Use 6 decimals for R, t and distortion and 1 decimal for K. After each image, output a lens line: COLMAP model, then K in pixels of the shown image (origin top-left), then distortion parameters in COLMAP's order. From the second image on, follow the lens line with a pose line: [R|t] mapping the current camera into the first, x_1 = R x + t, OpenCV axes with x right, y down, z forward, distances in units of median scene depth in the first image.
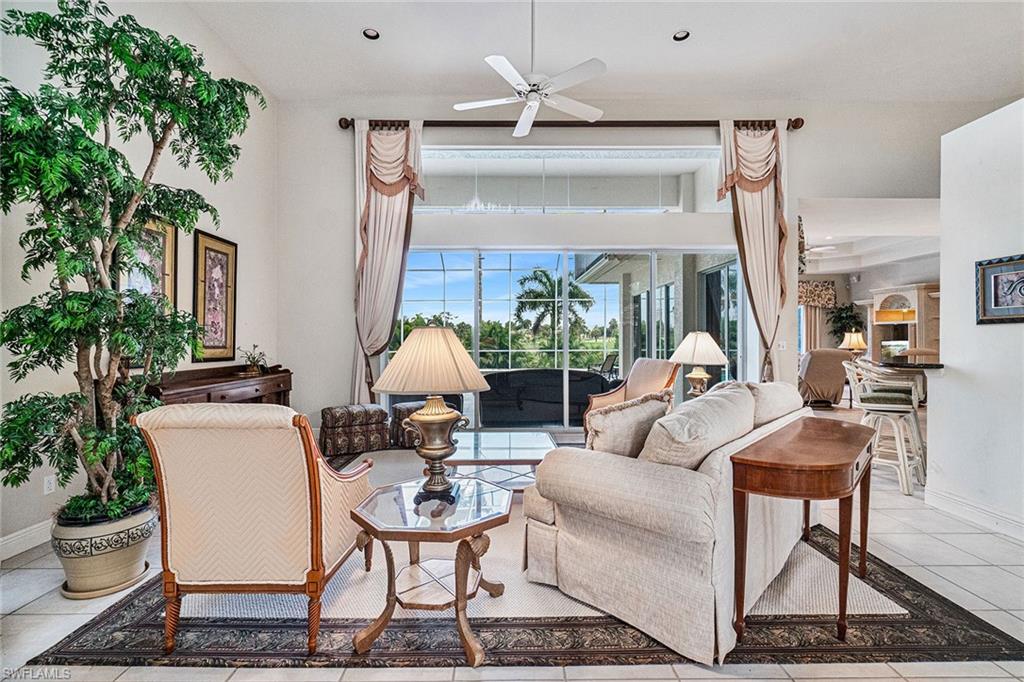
lens RADIAL K [[453.0, 0, 510.4], [0, 453.0, 340.8], [0, 0, 1]] dist [-0.003093, -0.000725]
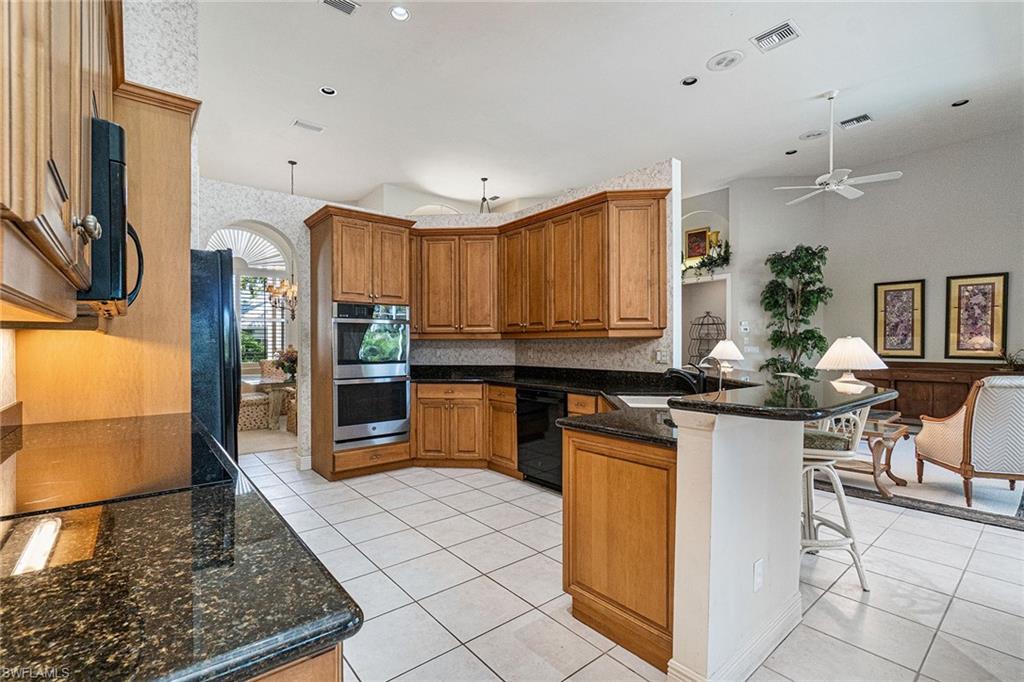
lens RADIAL K [[453.0, 0, 511.1], [0, 453.0, 345.9], [0, 0, 1]] dist [-0.003093, -0.000725]
pose [[-0.775391, 0.002769, -0.631475, 1.489562], [0.007090, 0.999966, -0.004320, -0.001568], [0.631441, -0.007827, -0.775384, 1.199835]]
